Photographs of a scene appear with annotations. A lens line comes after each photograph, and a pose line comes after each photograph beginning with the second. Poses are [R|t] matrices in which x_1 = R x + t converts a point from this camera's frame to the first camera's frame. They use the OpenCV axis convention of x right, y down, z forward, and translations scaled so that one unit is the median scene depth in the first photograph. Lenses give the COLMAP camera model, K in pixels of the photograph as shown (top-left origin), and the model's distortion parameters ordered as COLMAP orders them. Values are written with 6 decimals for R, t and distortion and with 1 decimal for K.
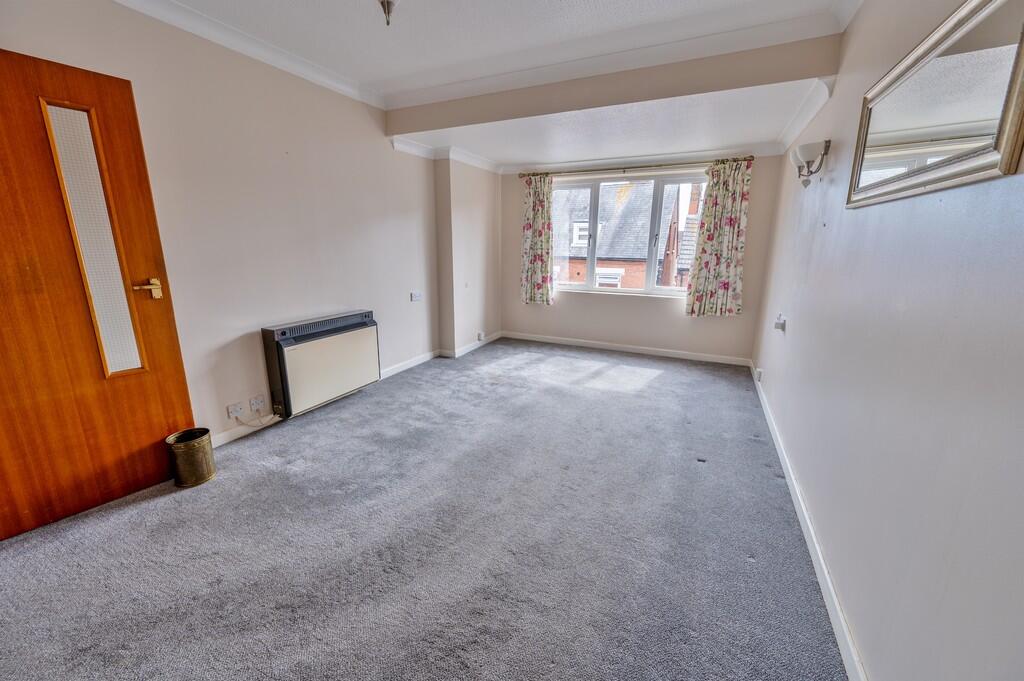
lens RADIAL K [[402.0, 0, 514.1], [0, 402.0, 339.8], [0, 0, 1]] dist [-0.001389, -0.000326]
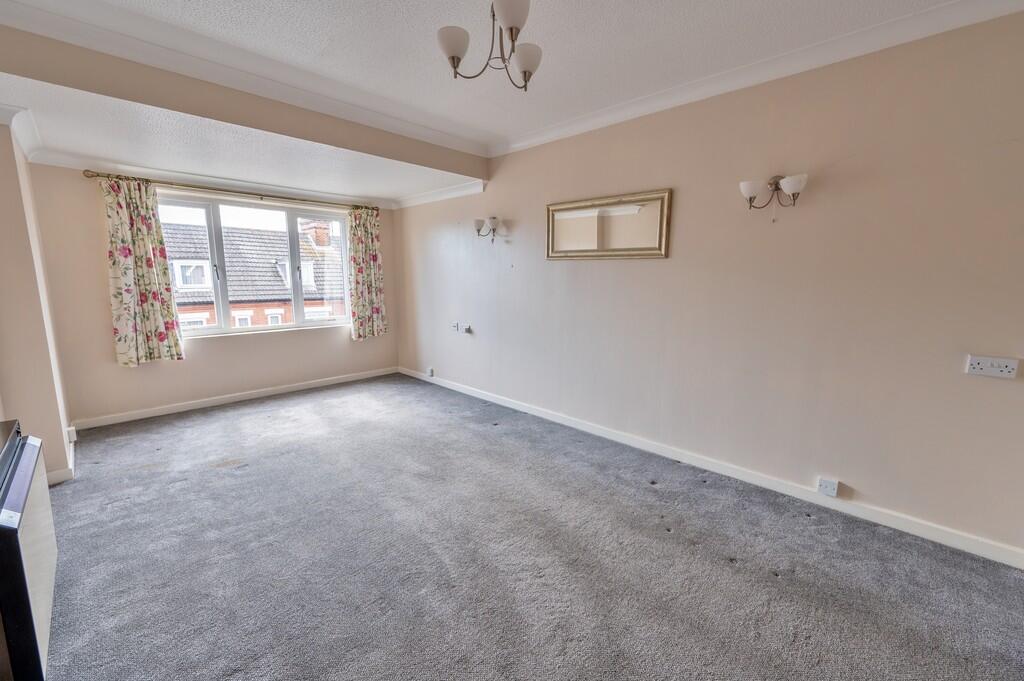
lens RADIAL K [[411.6, 0, 514.2], [0, 411.6, 340.0], [0, 0, 1]] dist [-0.001321, 0.000284]
pose [[0.317480, -0.152865, 0.935862, -0.610015], [0.219666, 0.971931, 0.084237, -0.075659], [-0.922471, 0.178834, 0.342148, 0.268844]]
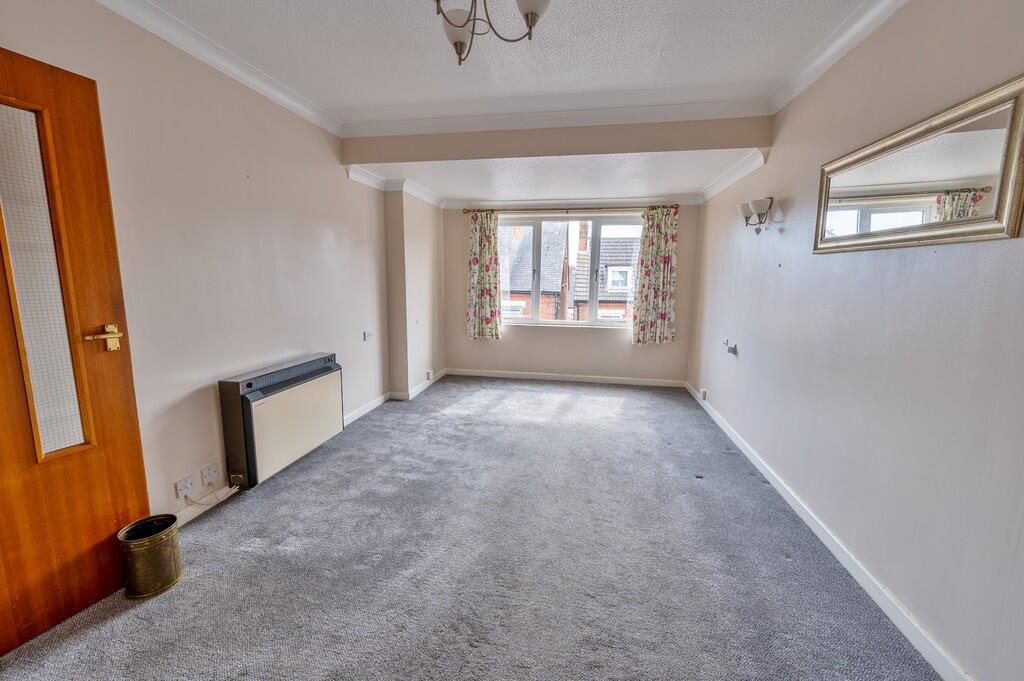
lens RADIAL K [[411.6, 0, 514.2], [0, 411.6, 340.0], [0, 0, 1]] dist [-0.001321, 0.000284]
pose [[0.963868, -0.037660, 0.263706, -0.210494], [0.059035, 0.995538, -0.073607, -0.011238], [-0.259757, 0.086516, 0.961791, 0.020710]]
